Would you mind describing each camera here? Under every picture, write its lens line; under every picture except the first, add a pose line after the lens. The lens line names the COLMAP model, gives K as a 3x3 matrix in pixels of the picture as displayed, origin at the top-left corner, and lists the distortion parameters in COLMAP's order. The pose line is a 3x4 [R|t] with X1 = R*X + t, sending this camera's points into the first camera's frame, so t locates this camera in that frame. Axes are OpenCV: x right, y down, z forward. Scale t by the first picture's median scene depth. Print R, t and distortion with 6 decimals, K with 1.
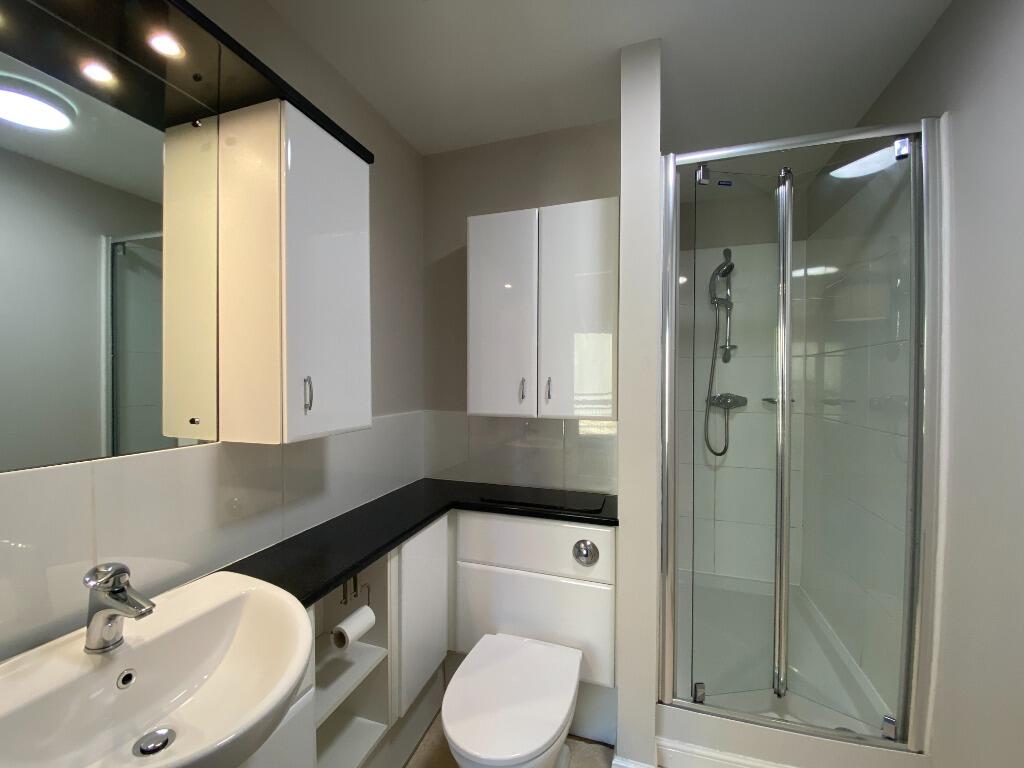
lens RADIAL K [[410.7, 0, 513.0], [0, 410.7, 380.5], [0, 0, 1]] dist [-0.009194, -0.002983]
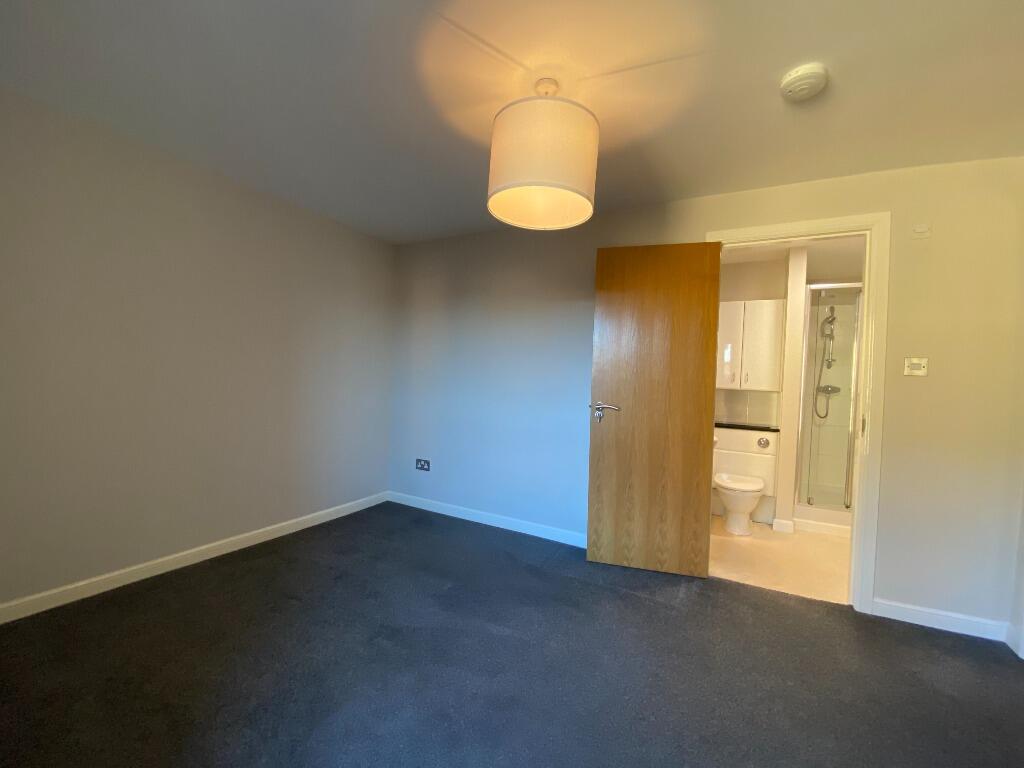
lens RADIAL K [[410.7, 0, 513.6], [0, 410.7, 387.5], [0, 0, 1]] dist [-0.009194, -0.002983]
pose [[0.984152, 0.033975, -0.174041, -0.601836], [-0.030305, 0.999260, 0.023702, 0.045738], [0.174718, -0.018052, 0.984453, -1.150212]]
